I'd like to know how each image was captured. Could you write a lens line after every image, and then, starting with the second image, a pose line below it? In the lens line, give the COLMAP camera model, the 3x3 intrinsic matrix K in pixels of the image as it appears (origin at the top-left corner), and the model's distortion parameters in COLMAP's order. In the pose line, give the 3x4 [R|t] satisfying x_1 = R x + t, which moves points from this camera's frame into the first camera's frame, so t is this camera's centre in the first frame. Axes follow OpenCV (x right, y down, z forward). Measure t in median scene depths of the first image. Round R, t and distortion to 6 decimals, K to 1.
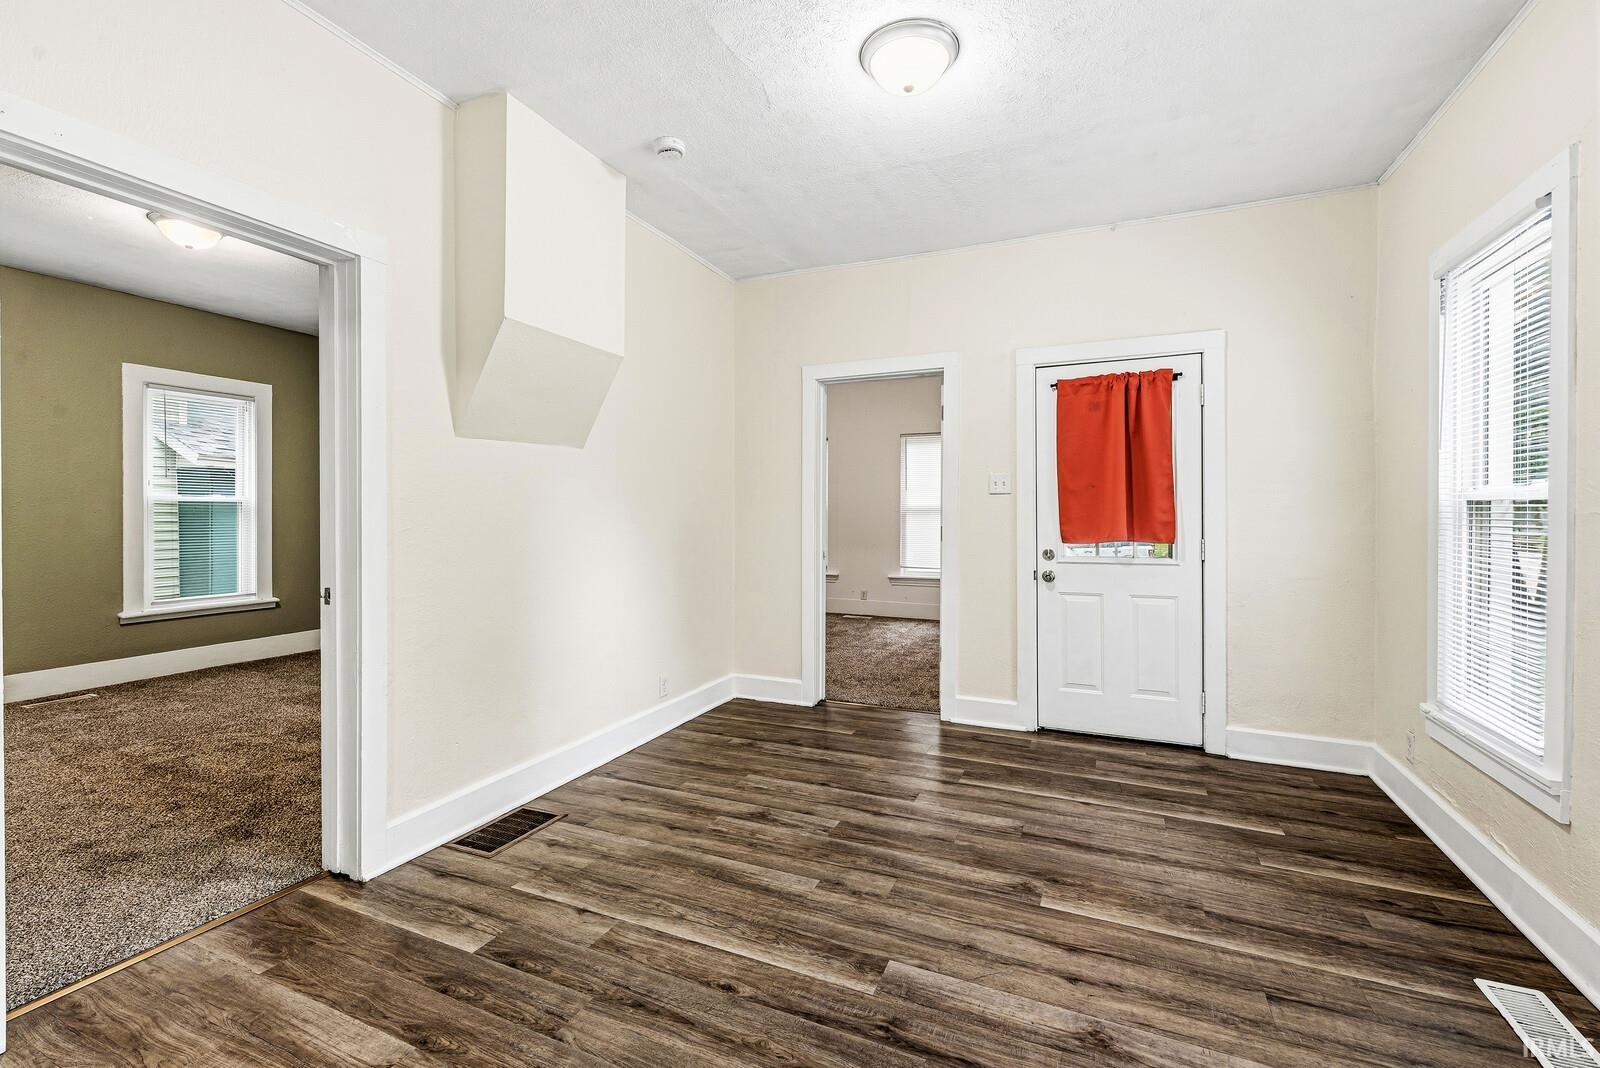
lens RADIAL K [[690.0, 0, 802.9], [0, 690.0, 513.2], [0, 0, 1]] dist [-0.002057, -0.000330]
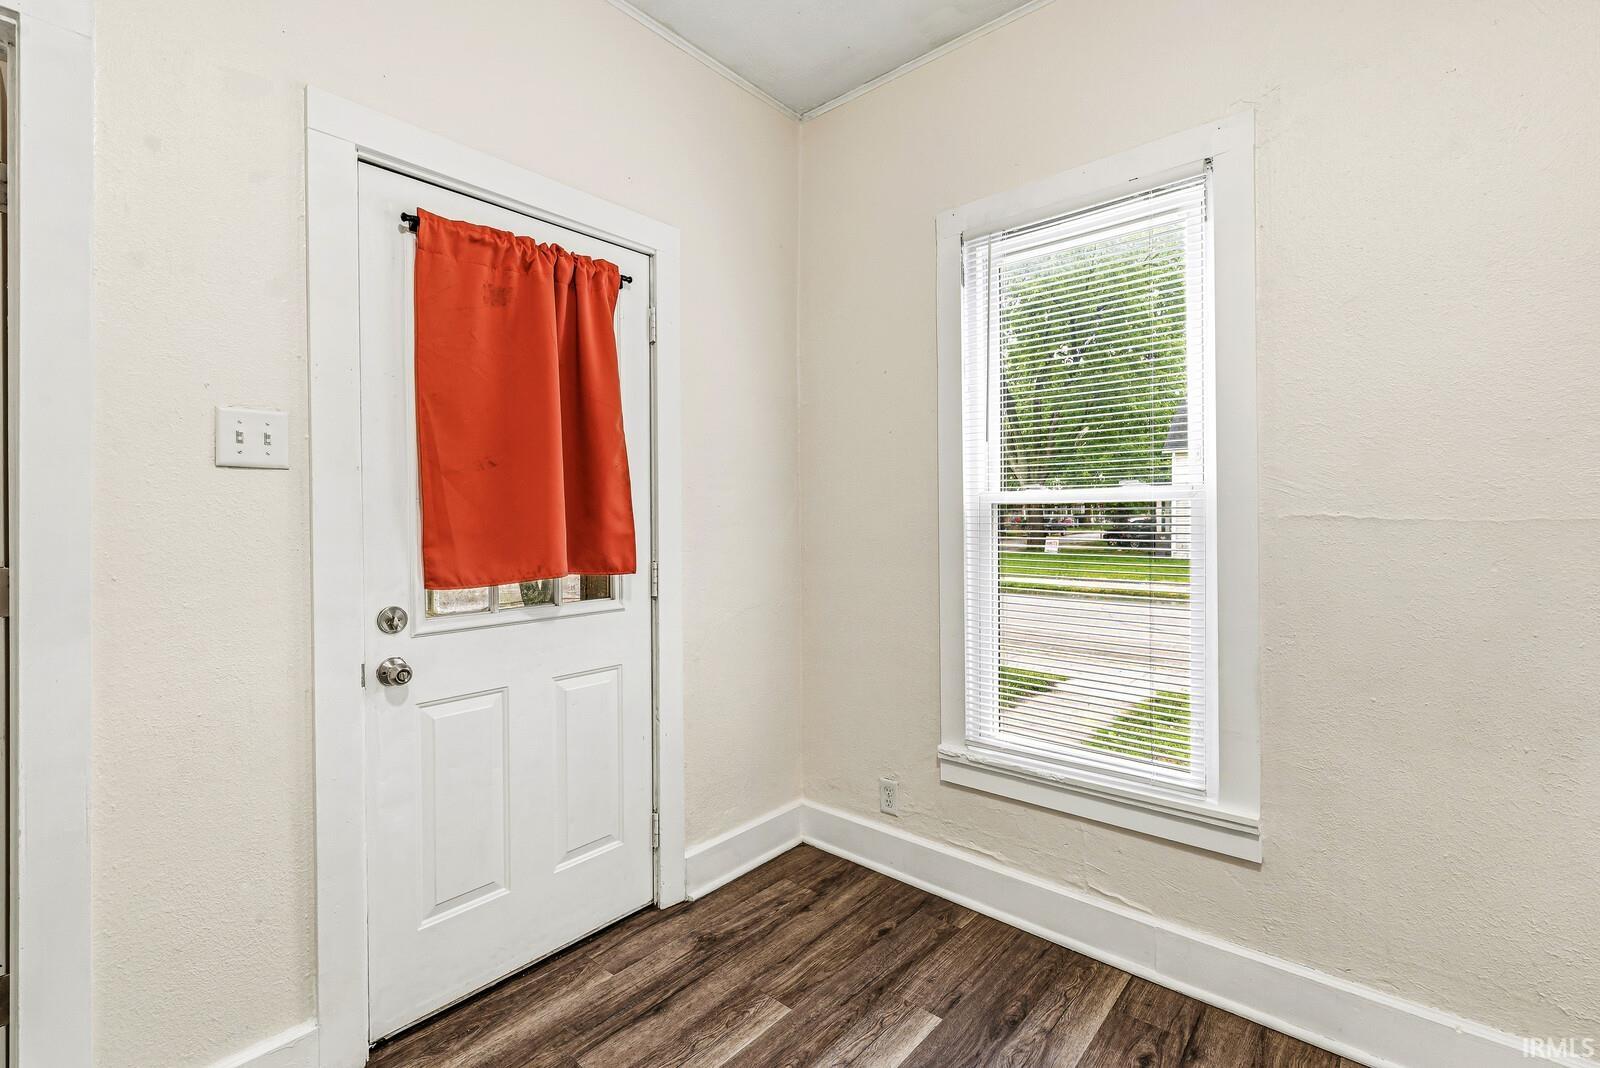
lens RADIAL K [[697.9, 0, 777.4], [0, 697.9, 521.2], [0, 0, 1]] dist [0.001297, -0.000560]
pose [[0.312540, -0.004418, 0.949894, 0.038498], [0.009958, 0.999949, 0.001375, 0.002346], [-0.949852, 0.009029, 0.312568, 0.933828]]
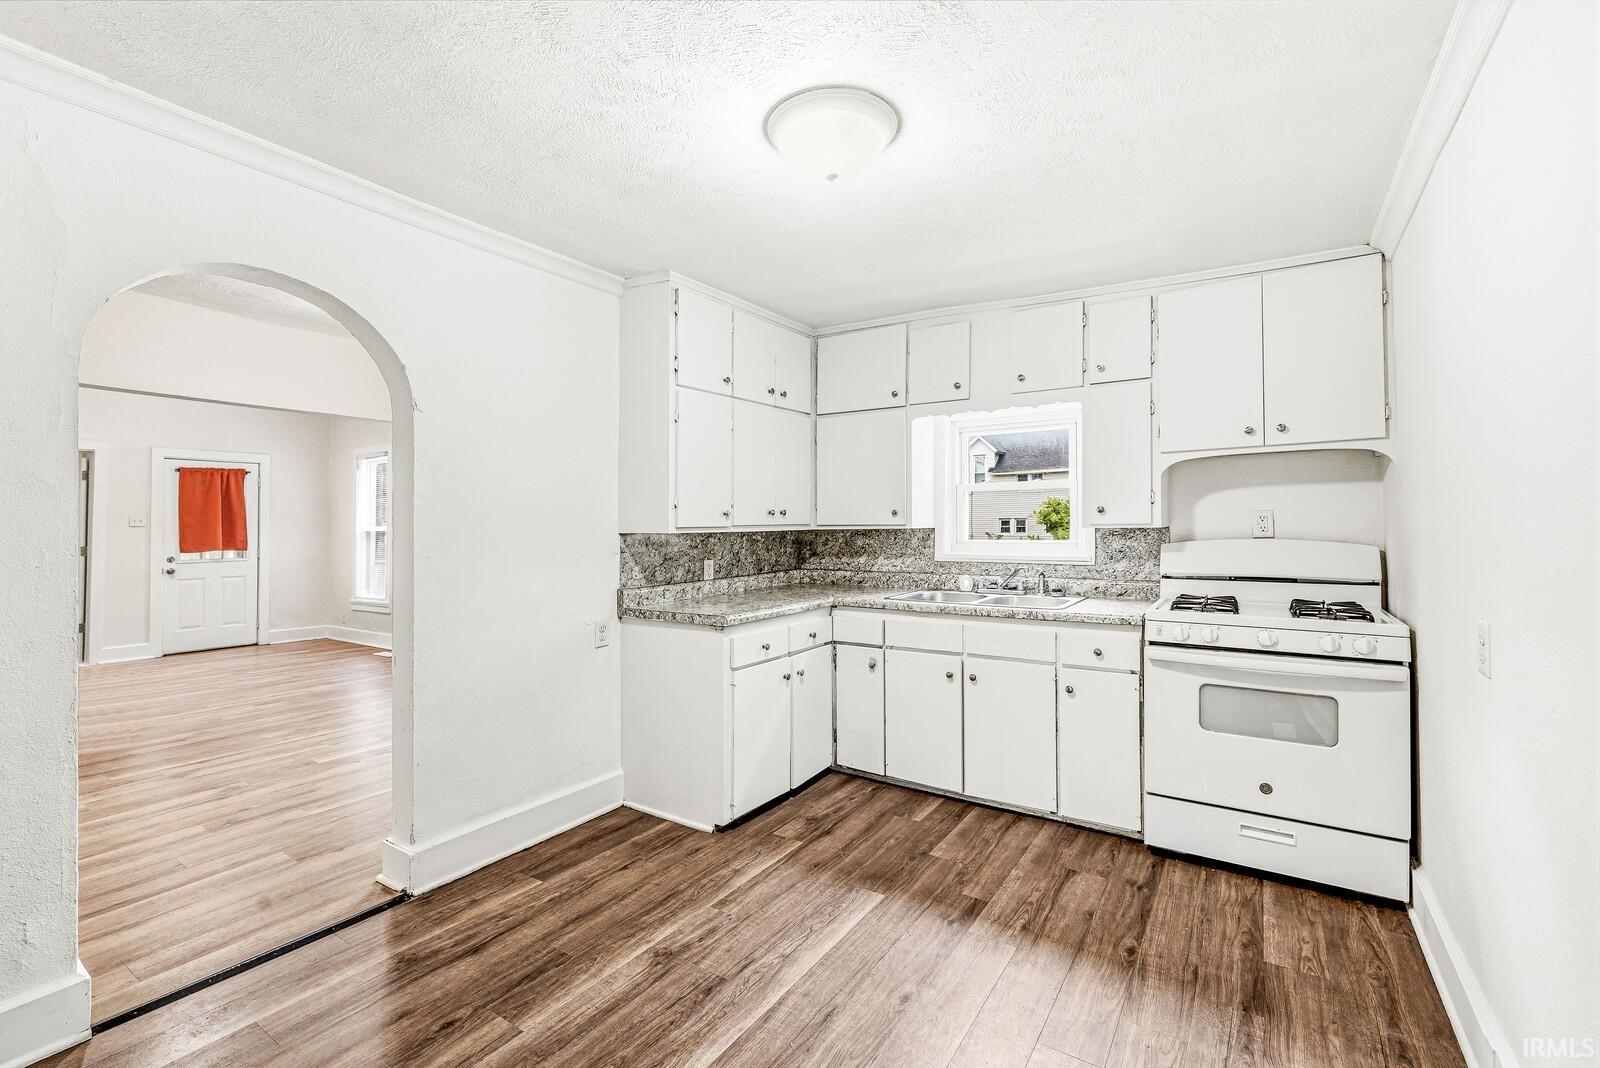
lens RADIAL K [[685.4, 0, 797.0], [0, 685.4, 523.9], [0, 0, 1]] dist [-0.000637, -0.000379]
pose [[0.177261, 0.007436, 0.984136, -1.698725], [0.005075, 0.999951, -0.008469, -0.015106], [-0.984151, 0.006496, 0.177214, -1.447556]]
